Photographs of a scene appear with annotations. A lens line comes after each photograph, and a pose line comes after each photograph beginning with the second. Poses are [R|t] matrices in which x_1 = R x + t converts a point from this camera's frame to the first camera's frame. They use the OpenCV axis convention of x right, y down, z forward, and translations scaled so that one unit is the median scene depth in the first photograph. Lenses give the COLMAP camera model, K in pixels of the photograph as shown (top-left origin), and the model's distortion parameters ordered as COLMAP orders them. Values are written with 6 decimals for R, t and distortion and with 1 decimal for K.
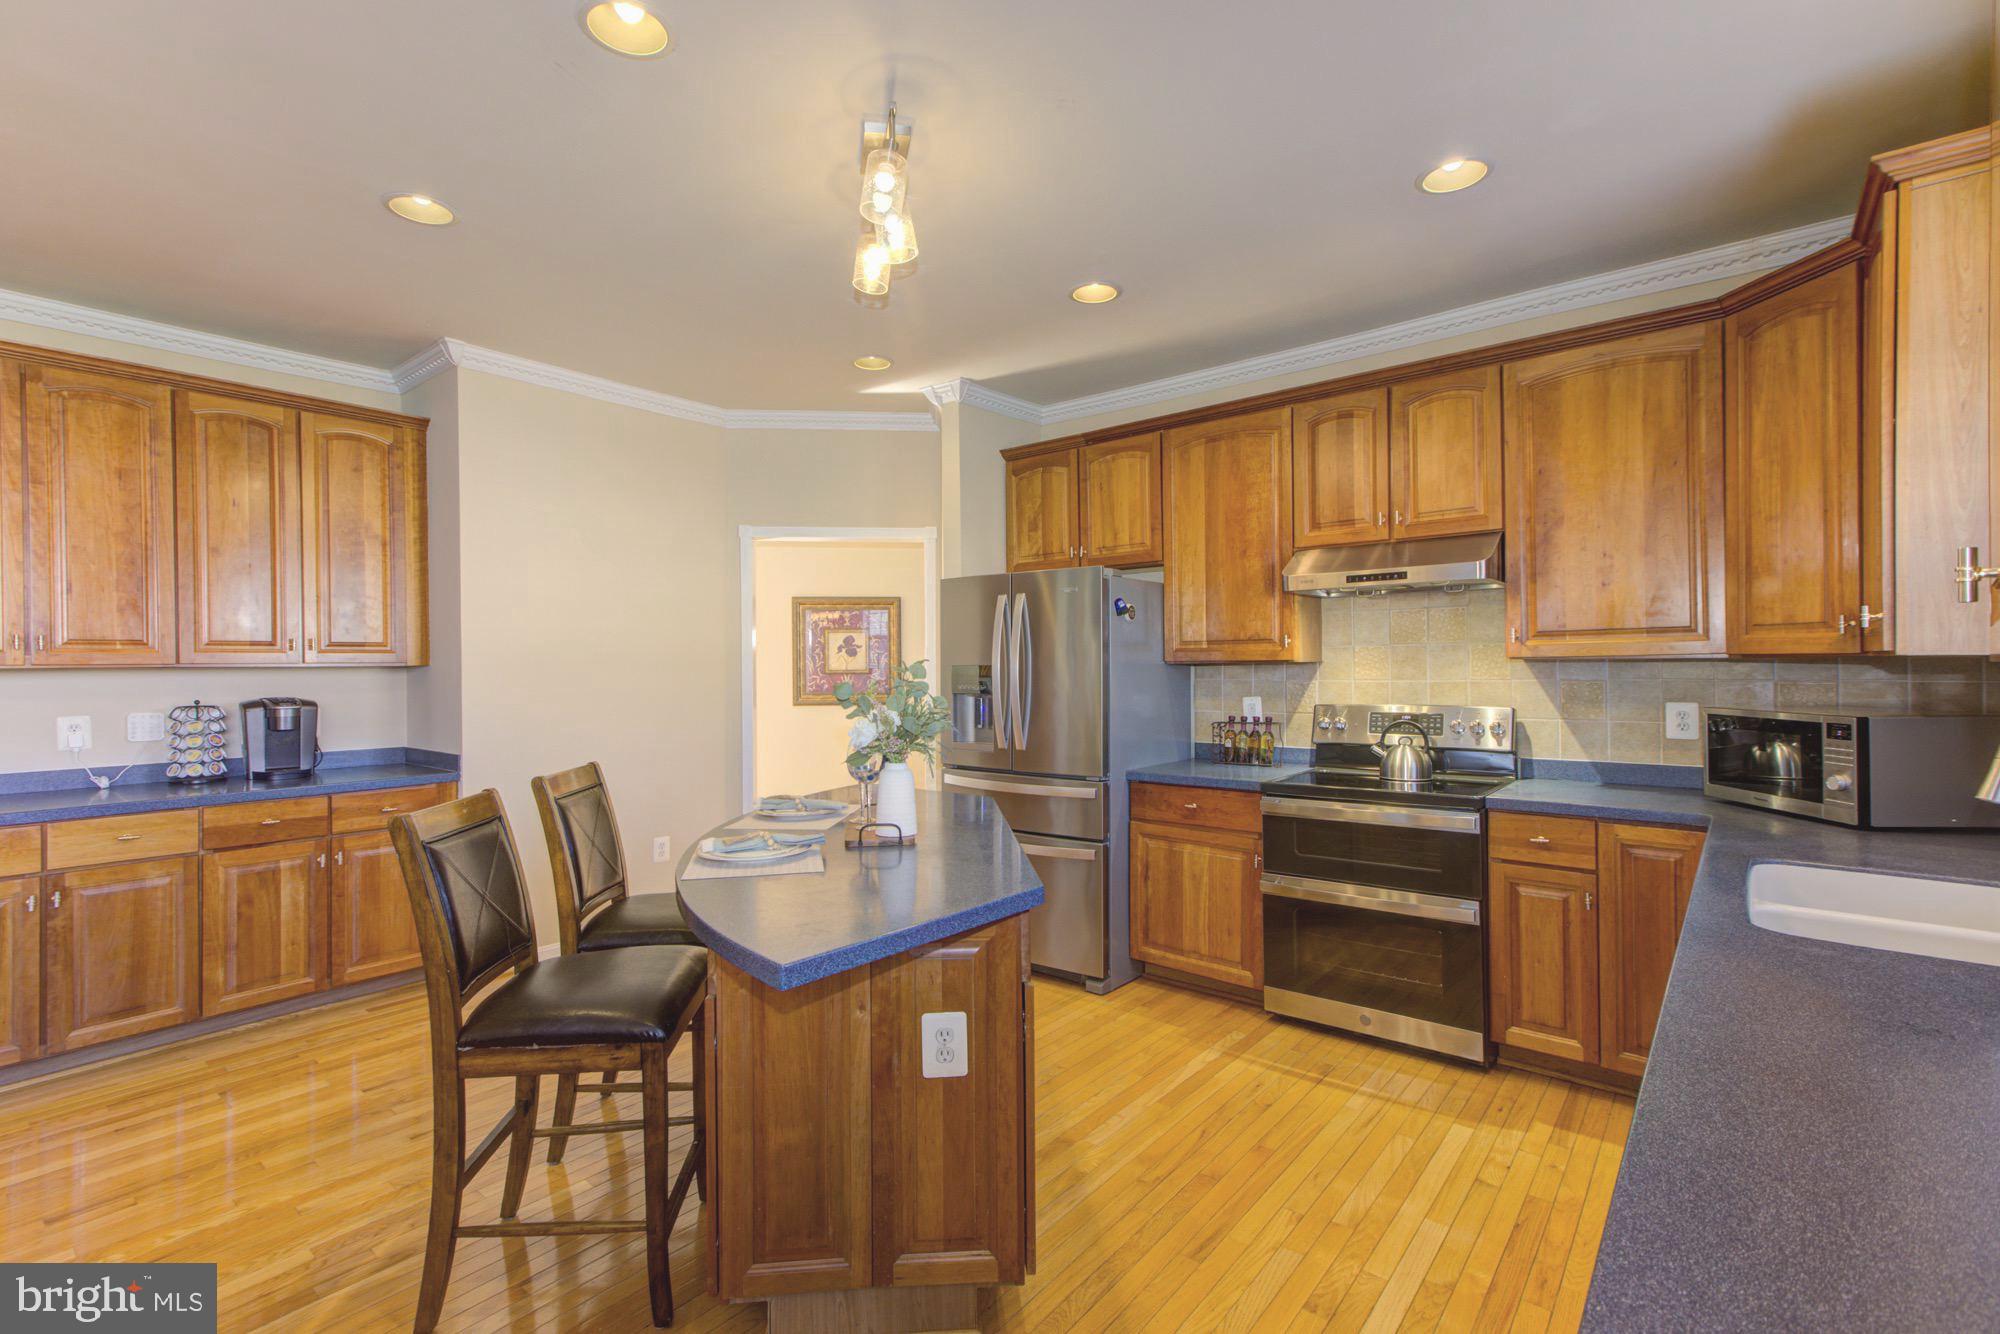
lens RADIAL K [[930.0, 0, 1002.4], [0, 930.0, 669.2], [0, 0, 1]] dist [0.004162, 0.019132]
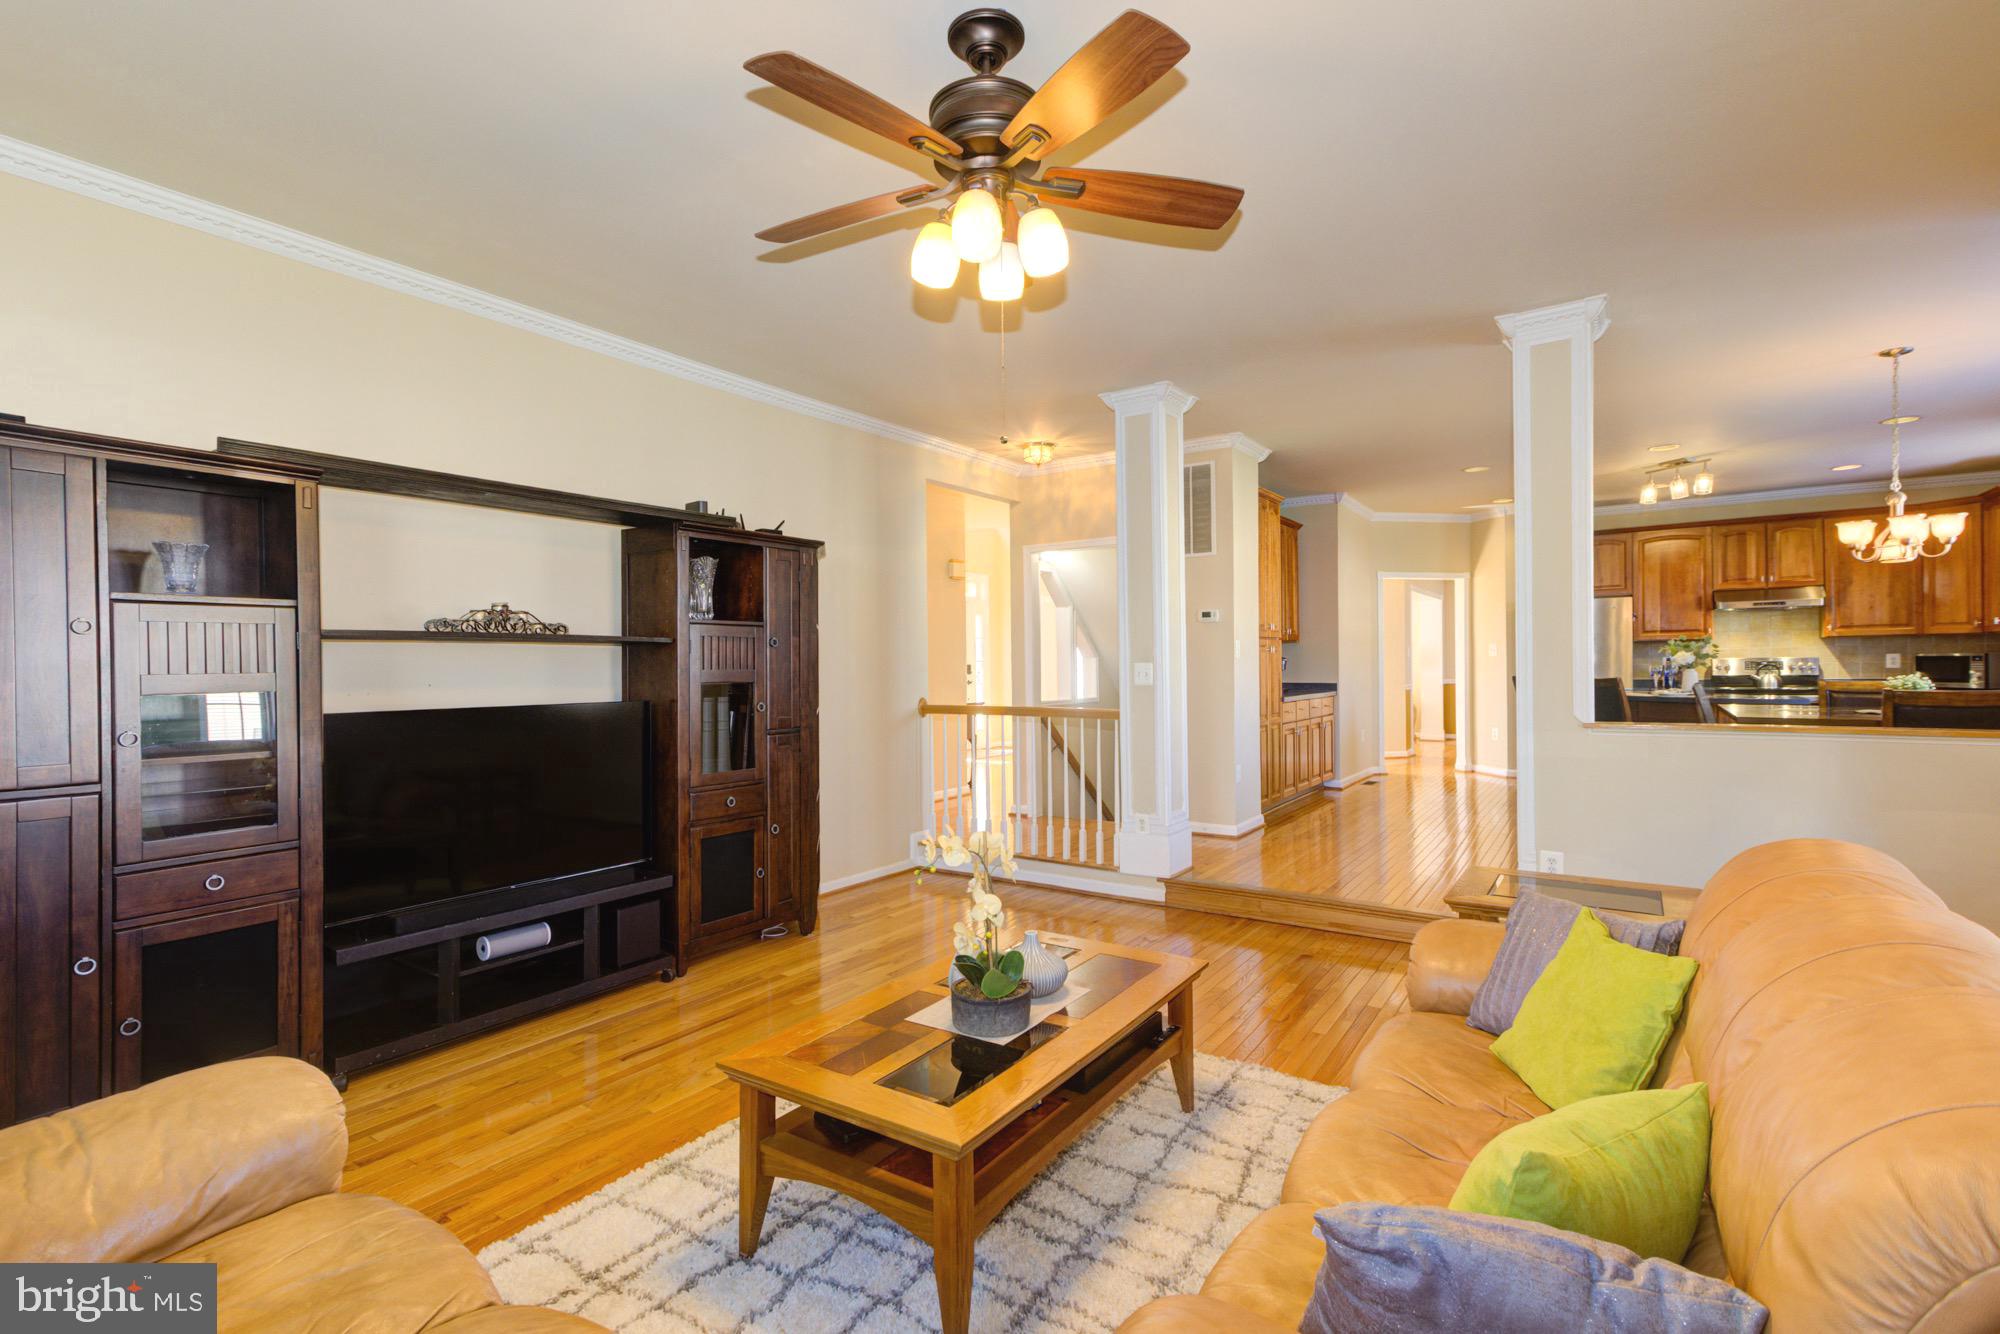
lens RADIAL K [[938.7, 0, 1000.0], [0, 938.7, 667.0], [0, 0, 1]] dist [0.016436, 0.010103]
pose [[0.991179, -0.001506, 0.132522, -1.962513], [0.001294, 0.999998, 0.001683, 0.061497], [-0.132524, -0.001497, 0.991179, -1.225891]]
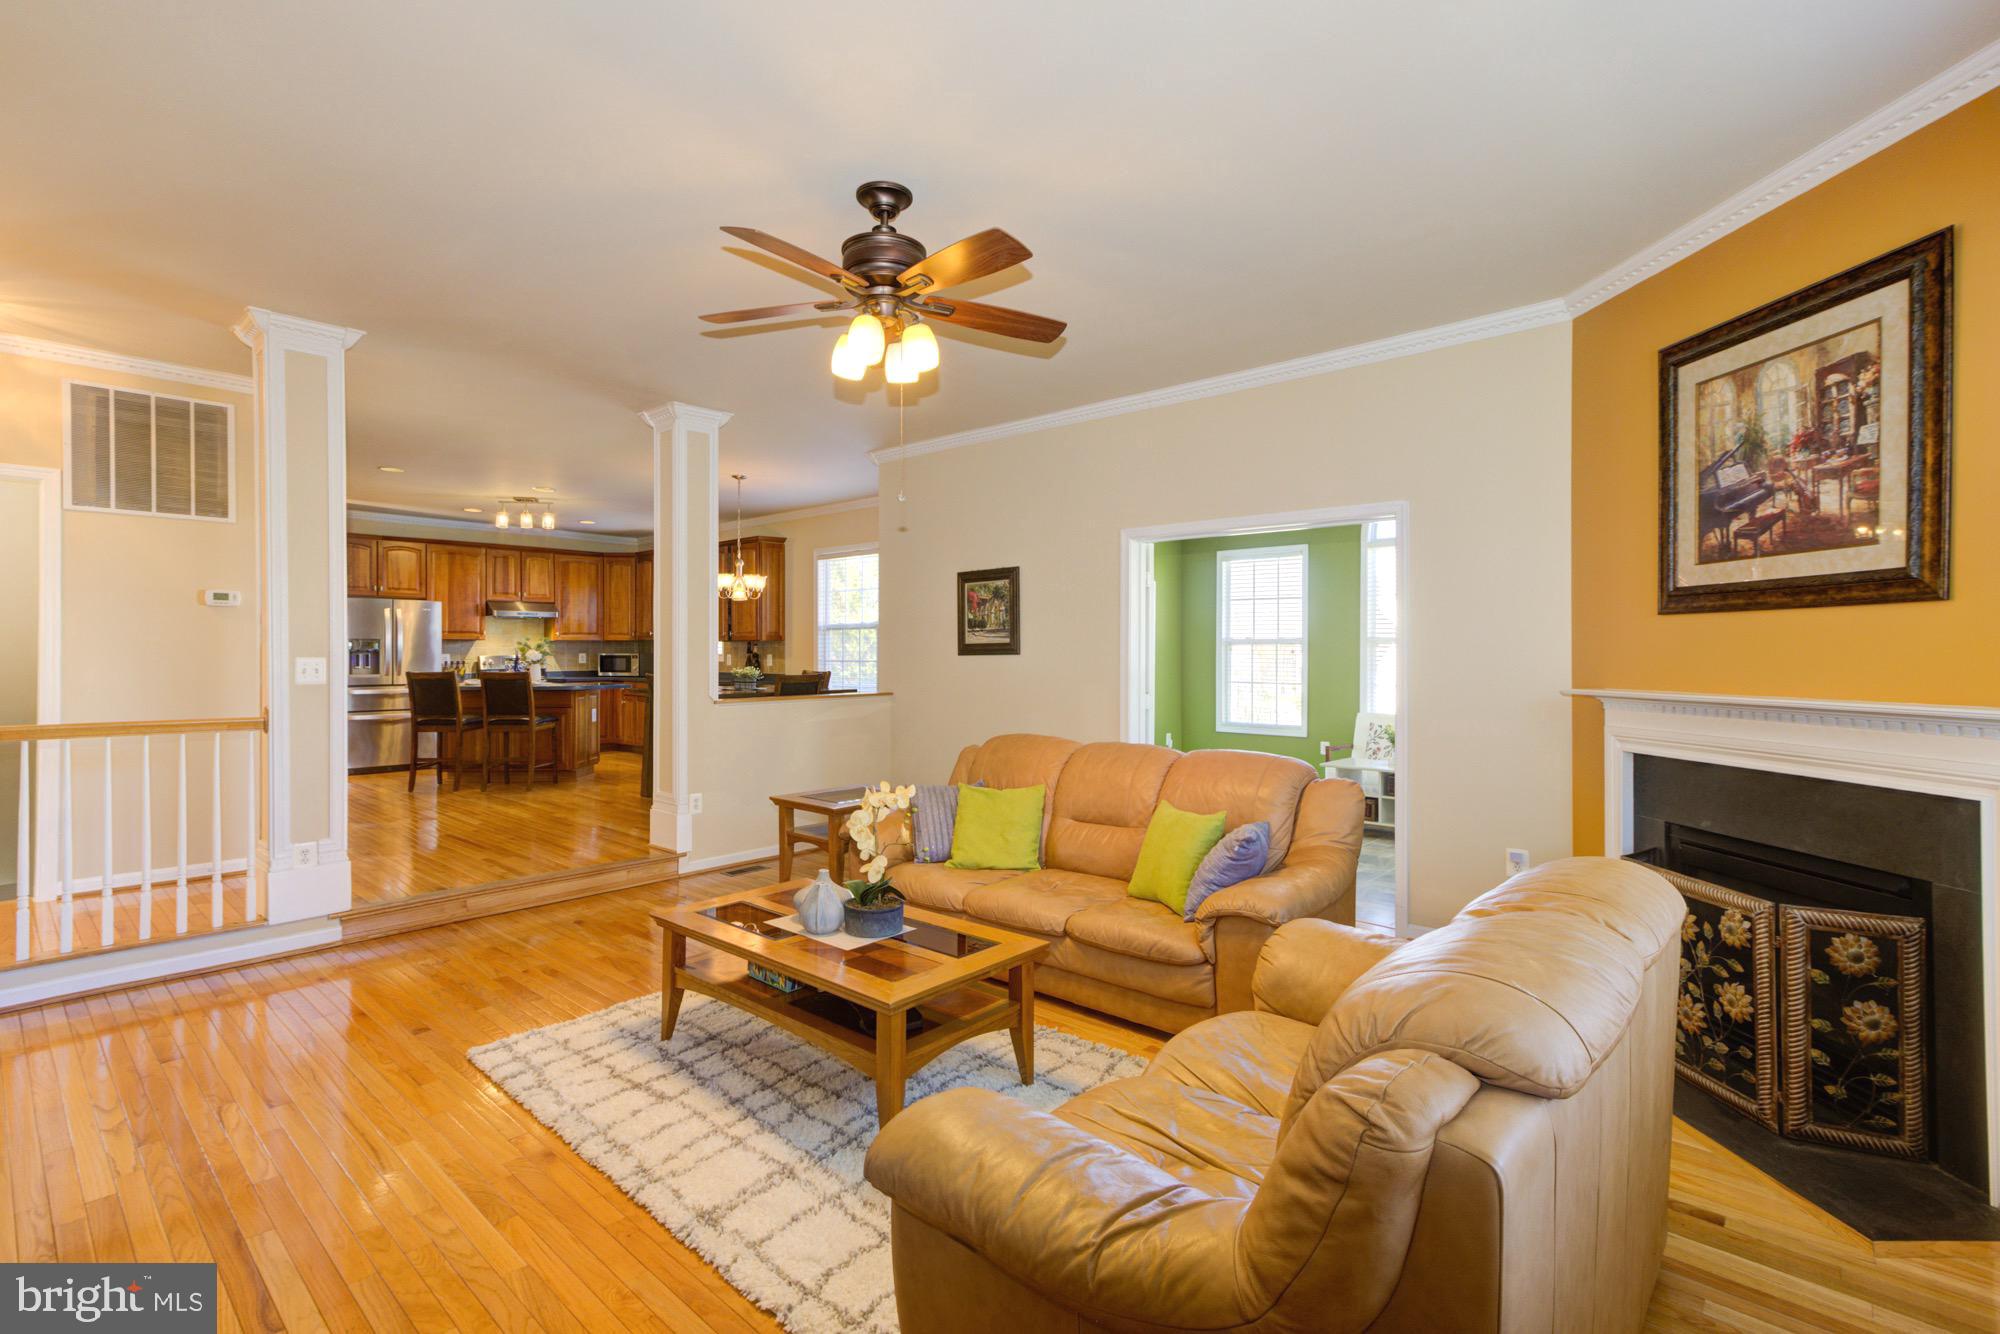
lens RADIAL K [[938.7, 0, 1000.0], [0, 938.7, 667.0], [0, 0, 1]] dist [0.016436, 0.010103]
pose [[-0.010409, -0.006238, 0.999926, -2.885161], [0.001329, 0.999980, 0.006252, 0.064405], [-0.999945, 0.001394, -0.010401, -0.584732]]
